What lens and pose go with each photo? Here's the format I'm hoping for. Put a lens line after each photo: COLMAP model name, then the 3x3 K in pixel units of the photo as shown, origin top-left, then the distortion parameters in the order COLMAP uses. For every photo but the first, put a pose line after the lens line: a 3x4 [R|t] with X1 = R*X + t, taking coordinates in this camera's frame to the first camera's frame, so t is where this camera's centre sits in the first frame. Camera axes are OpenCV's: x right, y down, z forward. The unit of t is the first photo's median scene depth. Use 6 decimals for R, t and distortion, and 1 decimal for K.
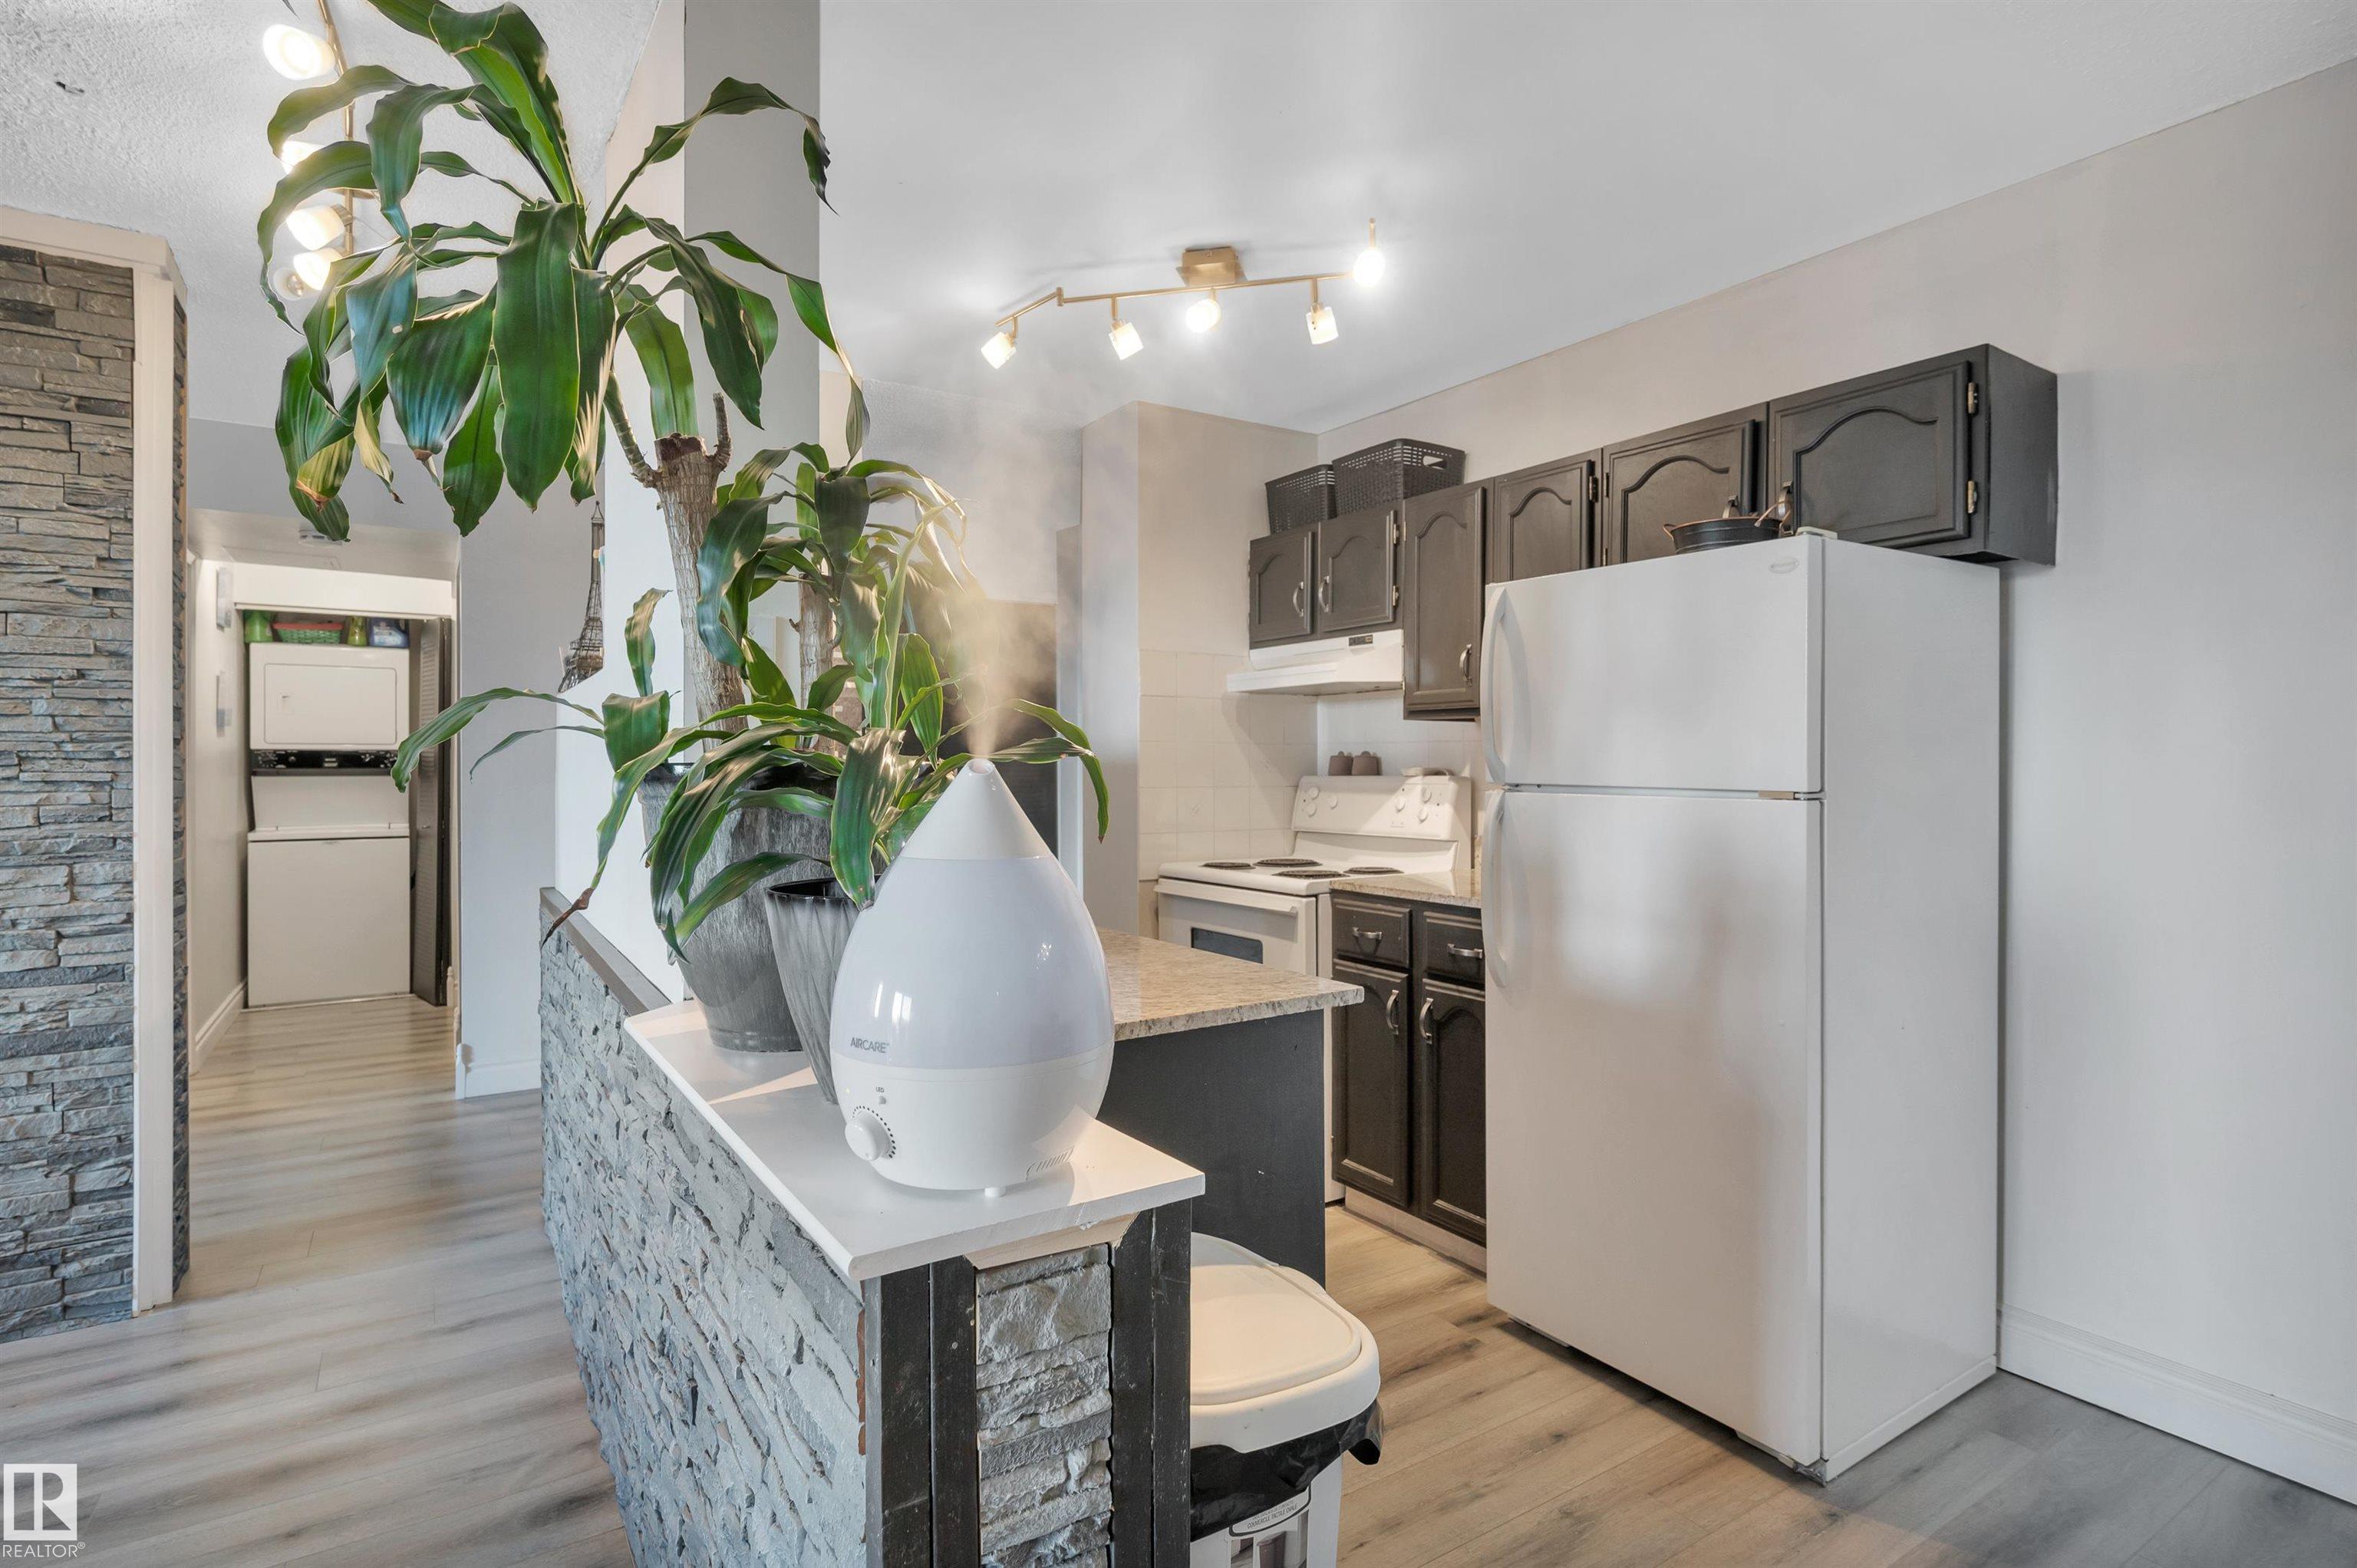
lens RADIAL K [[1158.7, 0, 1196.1], [0, 1158.7, 767.8], [0, 0, 1]] dist [-0.000487, -0.000033]
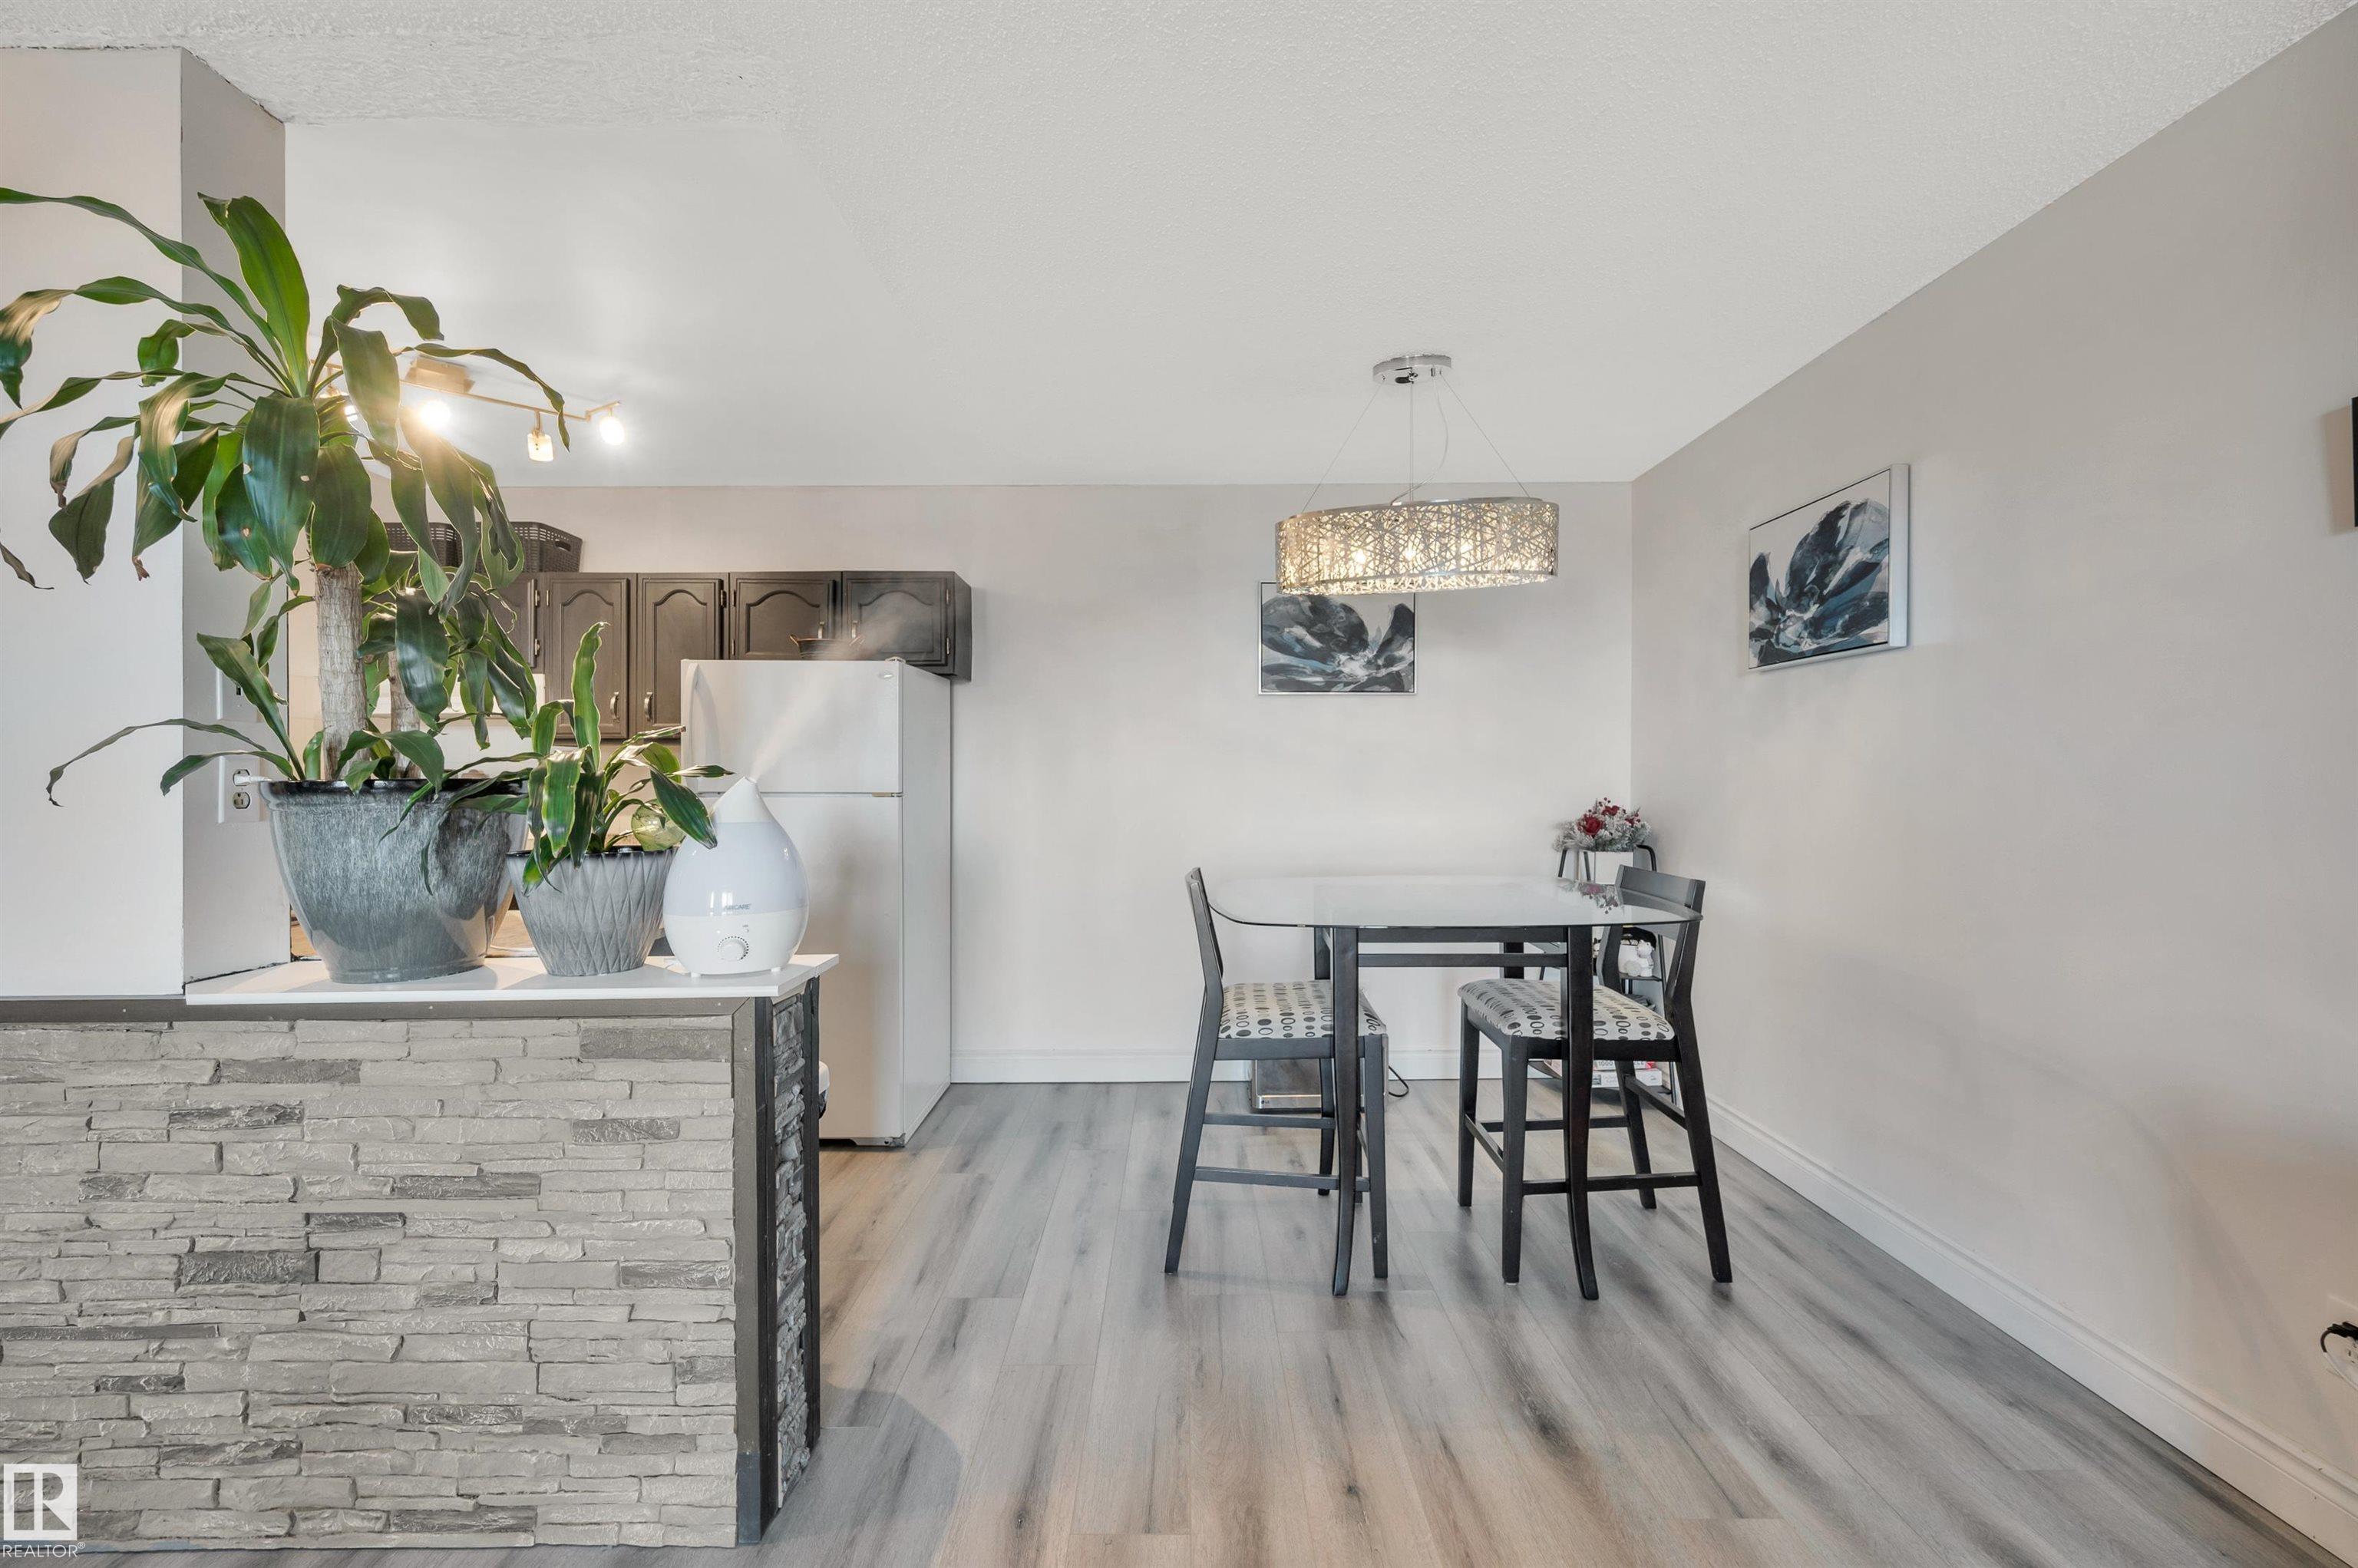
lens RADIAL K [[984.8, 0, 1177.7], [0, 984.8, 789.8], [0, 0, 1]] dist [-0.000419, -0.000357]
pose [[0.553628, -0.012757, 0.832667, -0.446847], [0.006899, 0.999919, 0.010733, 0.001204], [-0.832736, -0.000198, 0.553671, -0.235085]]
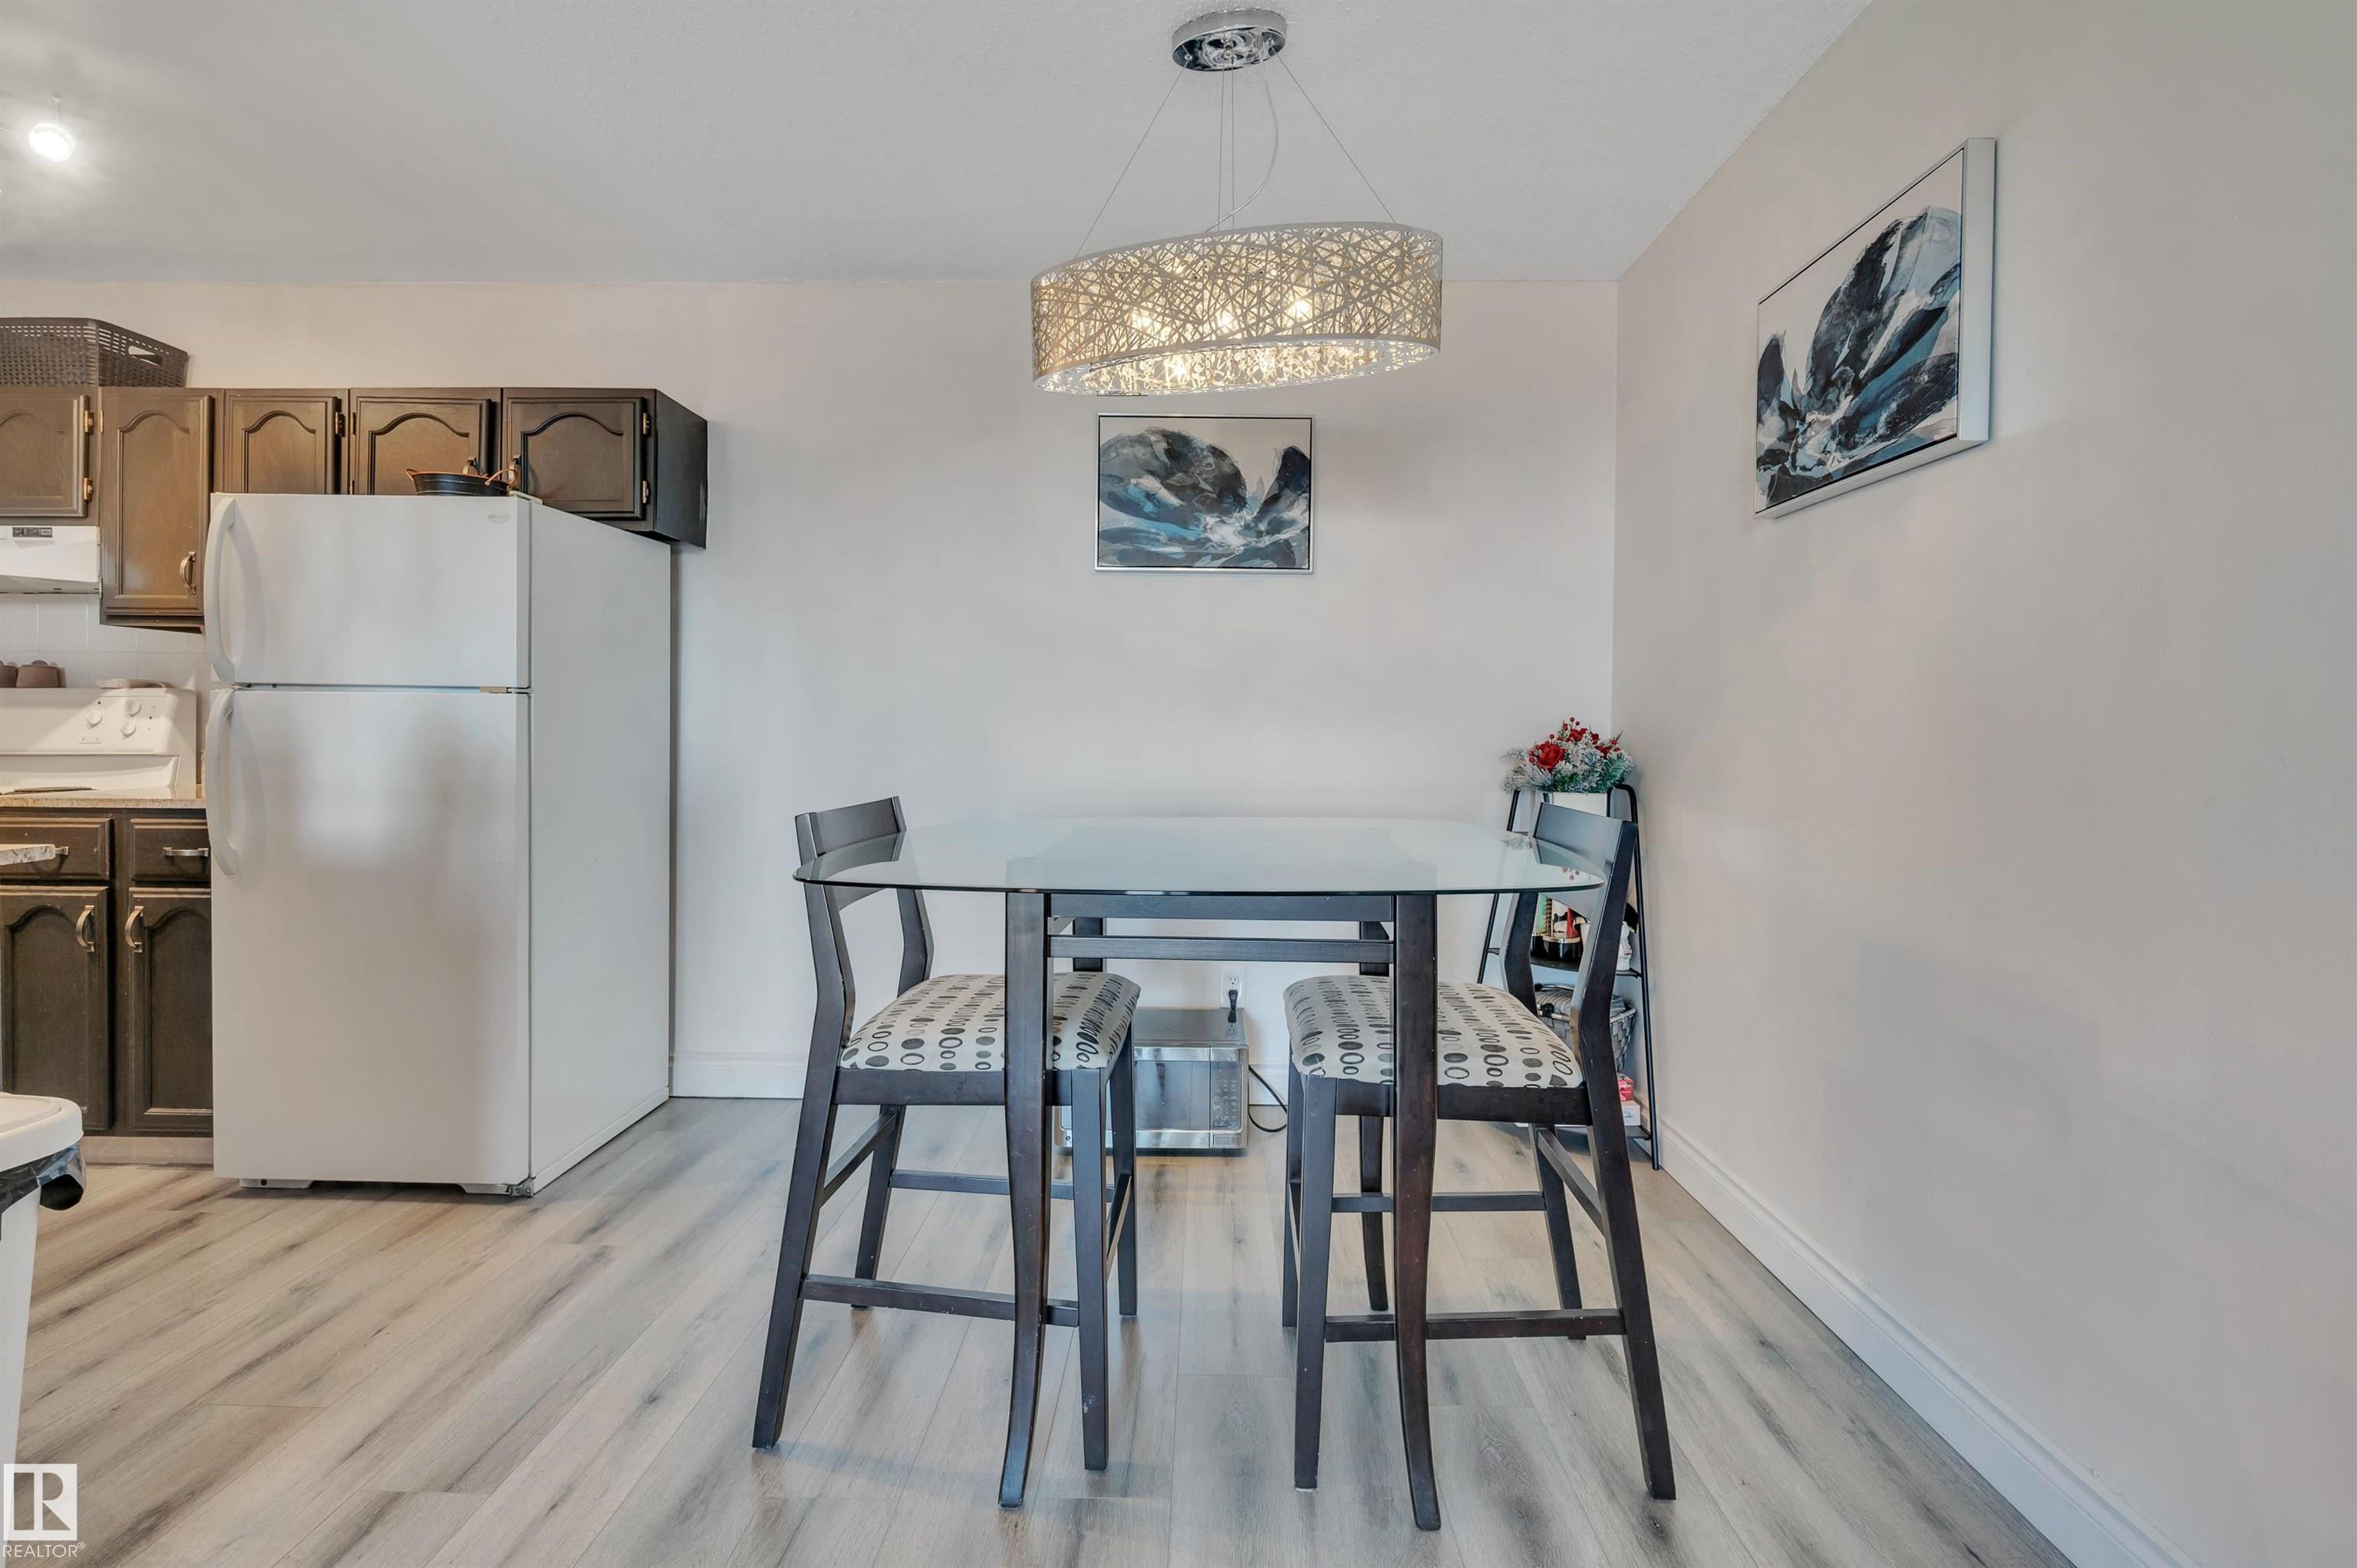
lens RADIAL K [[1084.4, 0, 1181.2], [0, 1084.4, 740.8], [0, 0, 1]] dist [-0.001164, -0.000053]
pose [[0.569271, -0.004053, 0.822140, -0.054195], [-0.006344, 0.999936, 0.009322, 0.049876], [-0.822125, -0.010523, 0.569209, -0.269585]]
